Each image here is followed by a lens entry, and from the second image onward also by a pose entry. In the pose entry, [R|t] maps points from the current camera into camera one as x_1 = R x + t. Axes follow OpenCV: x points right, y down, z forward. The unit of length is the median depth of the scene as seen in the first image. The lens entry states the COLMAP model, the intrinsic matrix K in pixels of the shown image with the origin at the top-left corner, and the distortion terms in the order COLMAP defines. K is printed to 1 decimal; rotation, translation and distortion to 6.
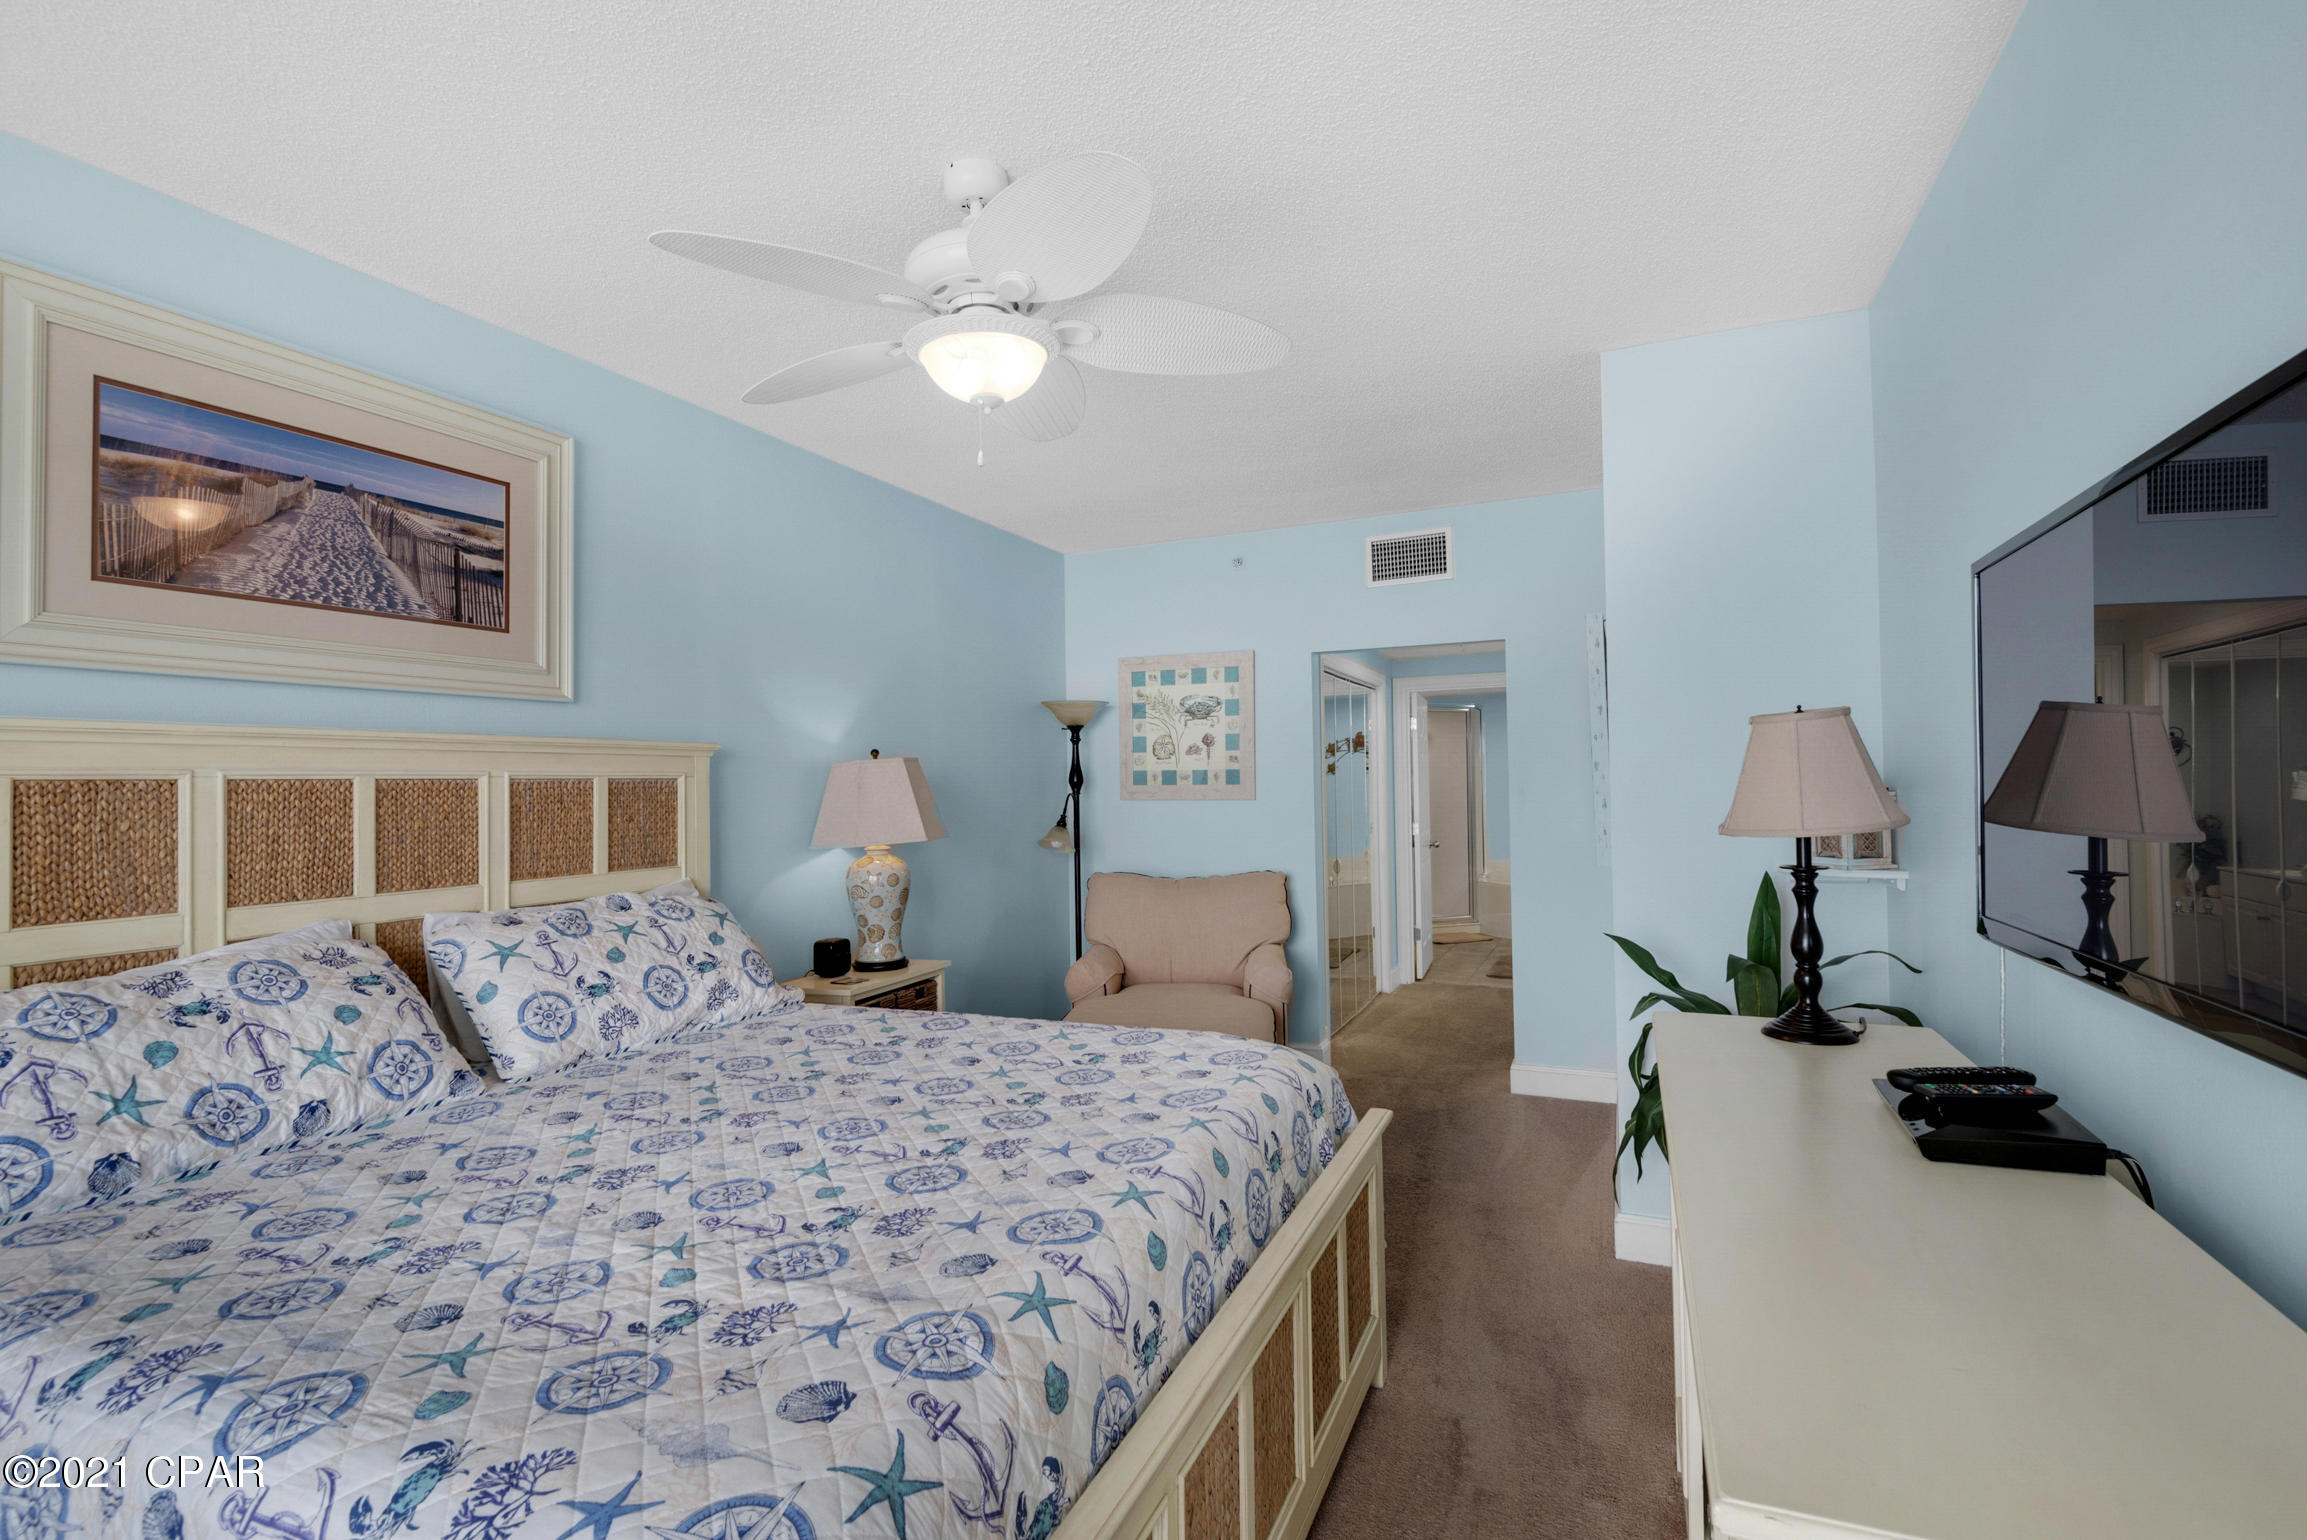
lens RADIAL K [[985.0, 0, 1147.5], [0, 985.0, 754.7], [0, 0, 1]] dist [-0.001301, -0.000174]
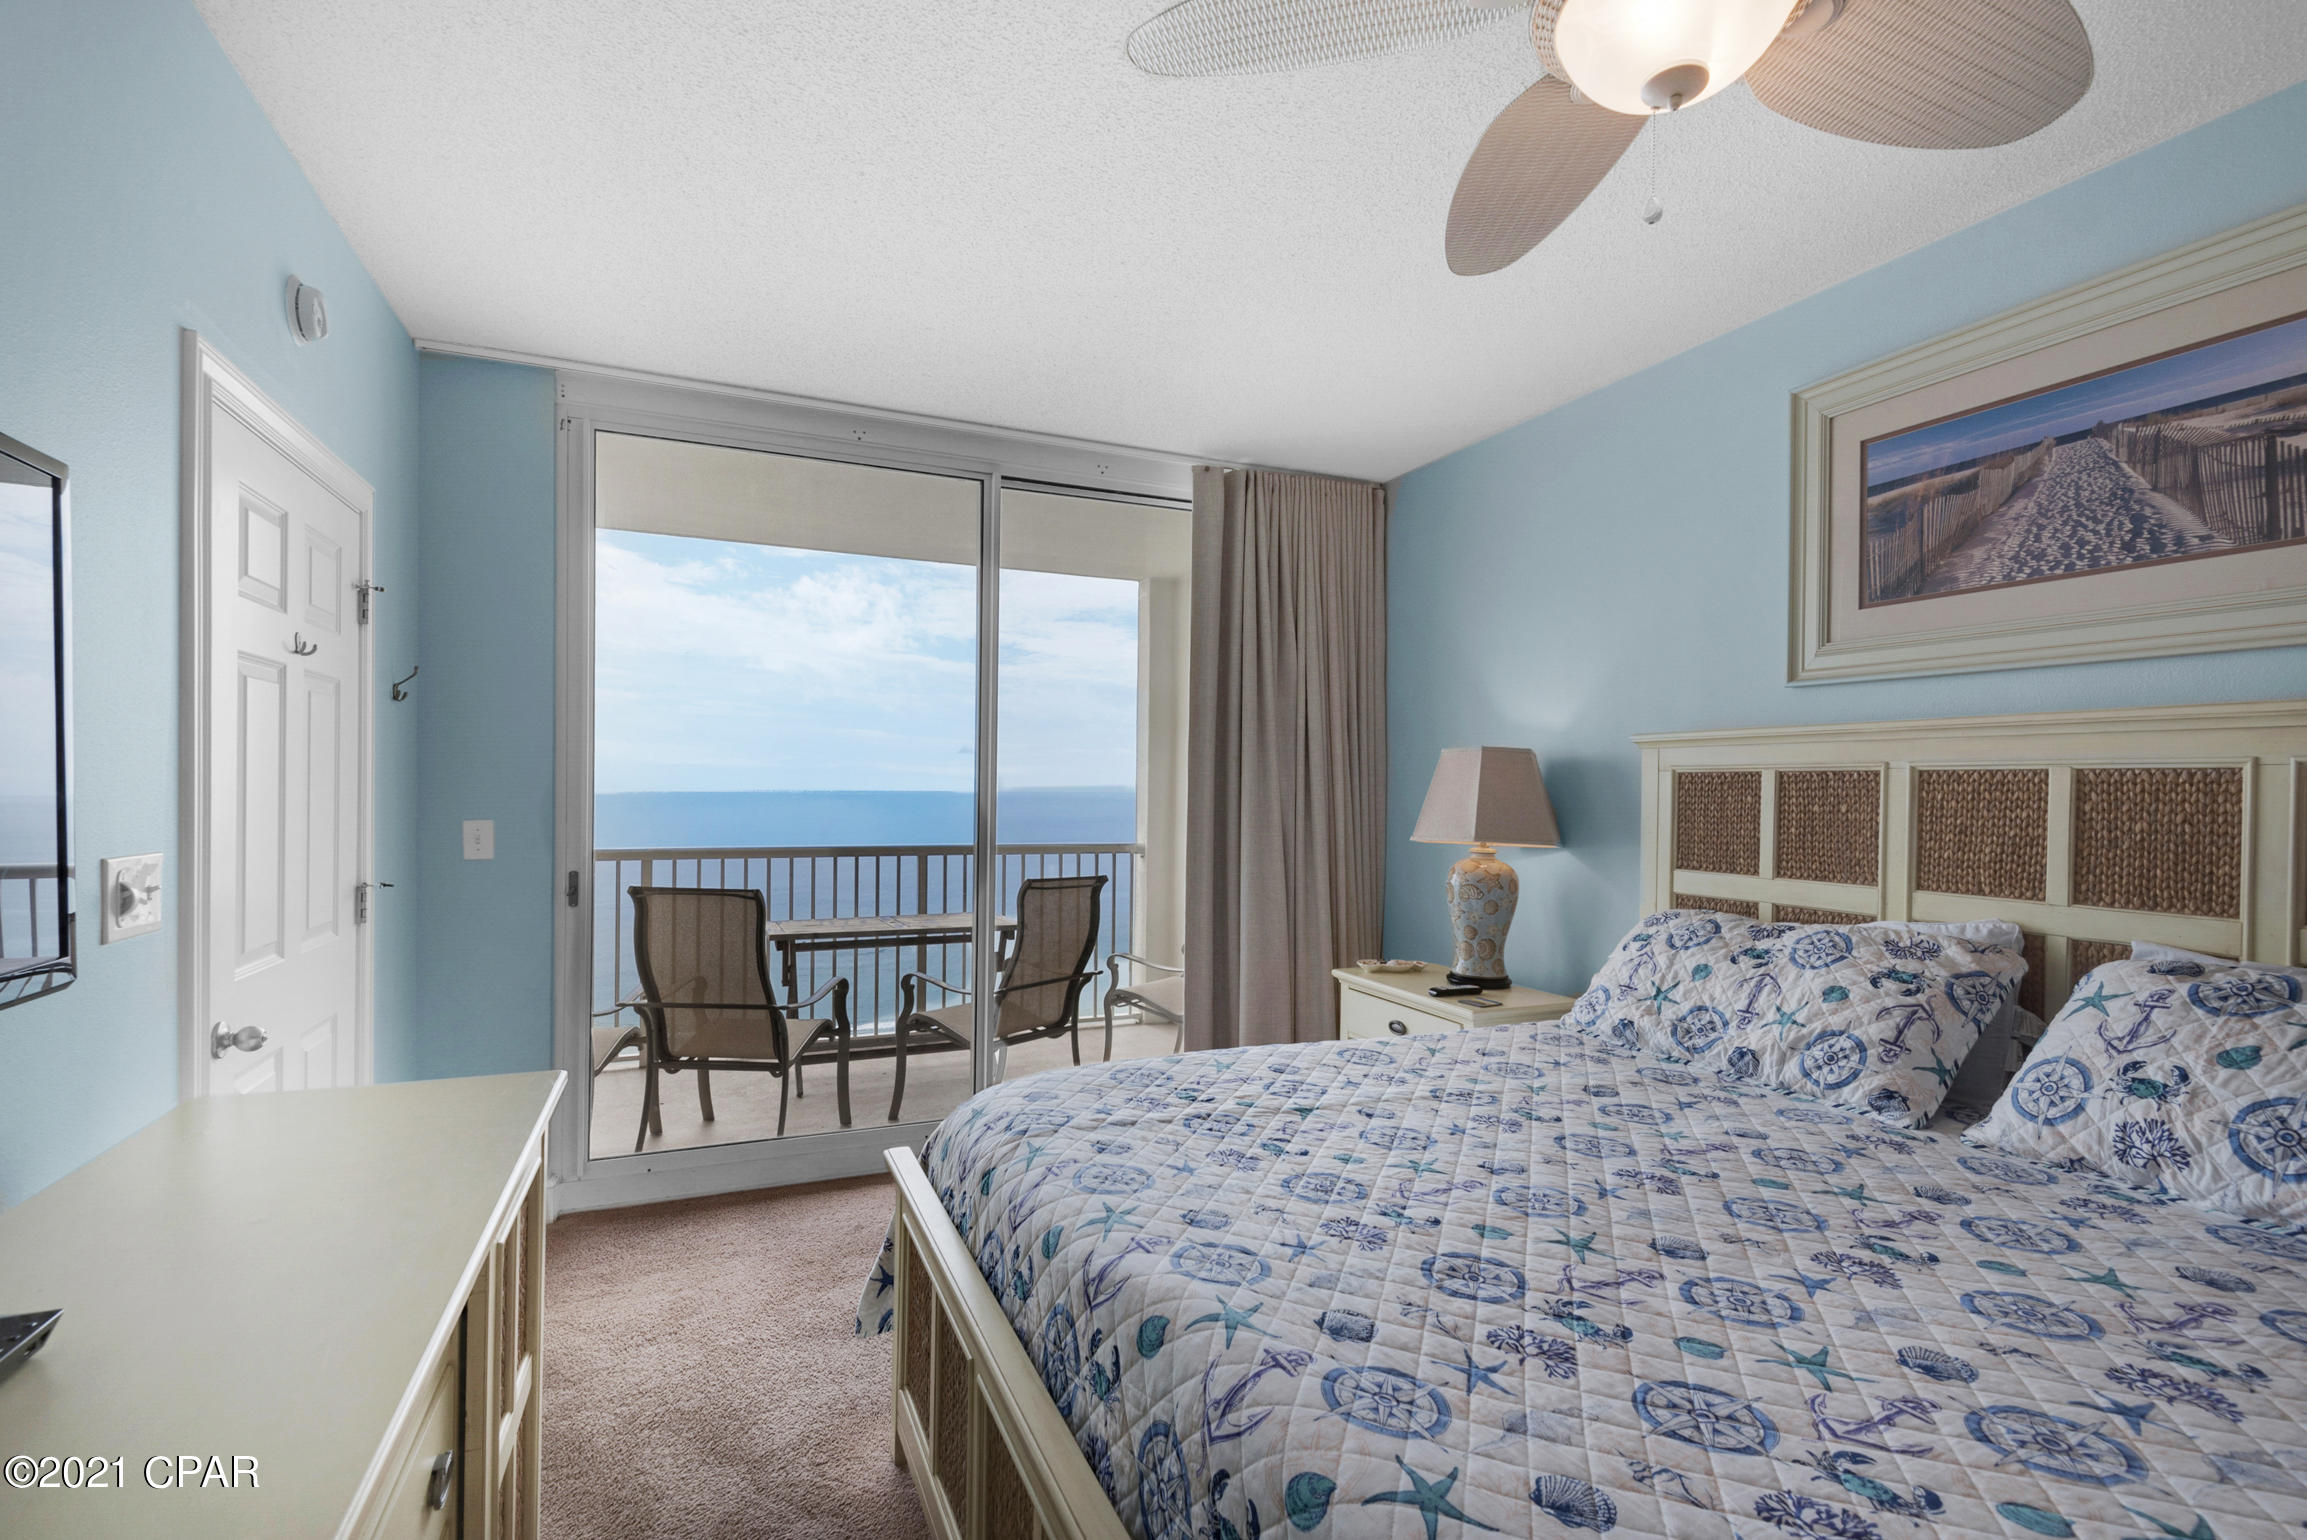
lens RADIAL K [[1038.1, 0, 1153.5], [0, 1038.1, 770.0], [0, 0, 1]] dist [0.002767, -0.010356]
pose [[-0.663071, -0.002249, -0.748553, 0.420192], [0.021713, 0.999517, -0.022237, 0.029101], [0.748242, -0.030998, -0.662702, 1.023419]]
